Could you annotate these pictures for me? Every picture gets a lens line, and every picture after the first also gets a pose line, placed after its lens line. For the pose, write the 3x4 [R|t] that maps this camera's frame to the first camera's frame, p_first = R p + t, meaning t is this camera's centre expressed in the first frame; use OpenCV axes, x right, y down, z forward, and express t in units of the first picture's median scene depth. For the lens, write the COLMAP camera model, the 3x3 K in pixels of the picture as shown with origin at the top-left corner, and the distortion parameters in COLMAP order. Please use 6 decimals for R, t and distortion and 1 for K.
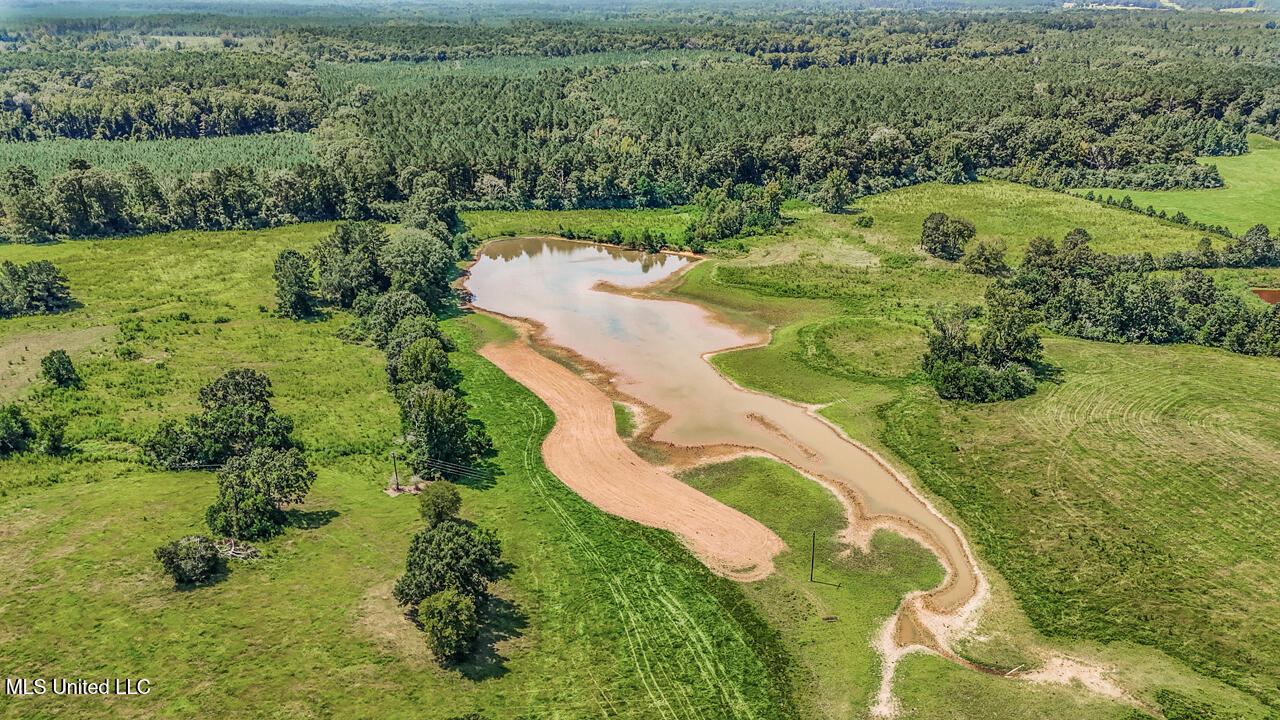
lens RADIAL K [[950.2, 0, 621.0], [0, 950.2, 365.2], [0, 0, 1]] dist [0.103098, -0.115126]
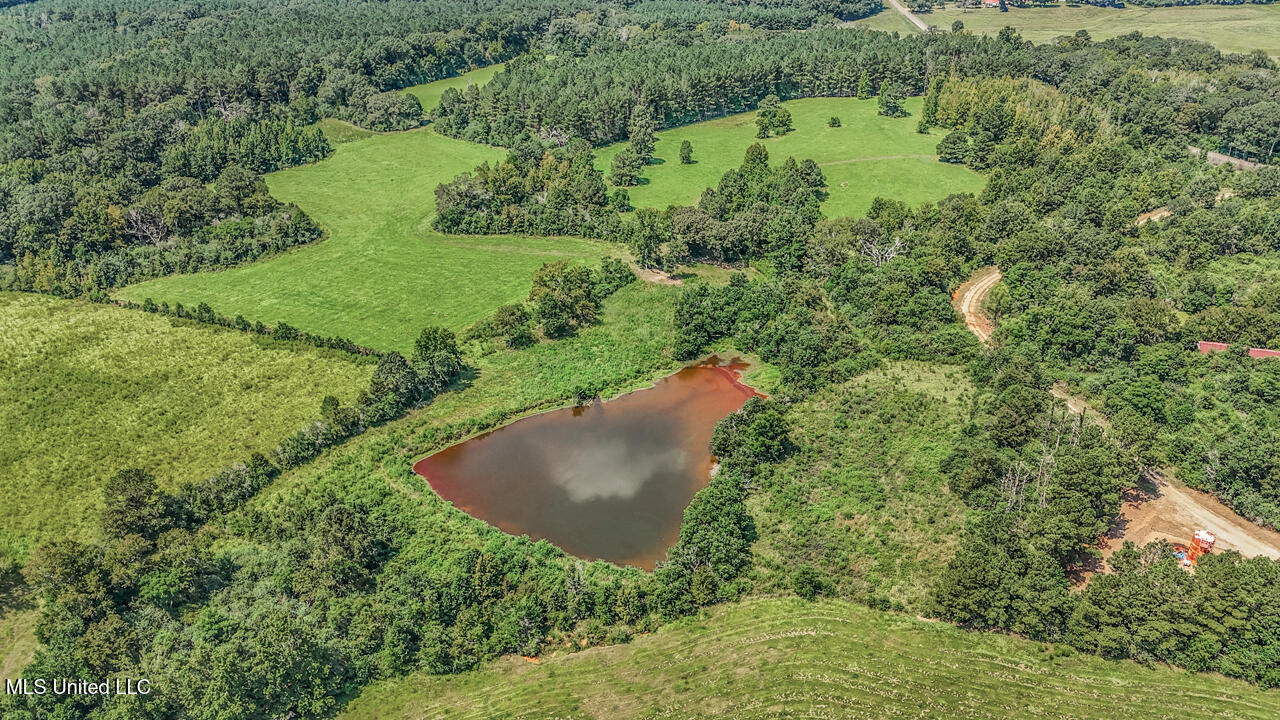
lens RADIAL K [[950.2, 0, 621.0], [0, 950.2, 365.2], [0, 0, 1]] dist [0.103098, -0.115126]
pose [[0.655384, -0.342609, 0.673120, 0.235764], [0.279896, 0.937917, 0.204866, -0.176800], [-0.701520, 0.054138, 0.710591, 0.313422]]
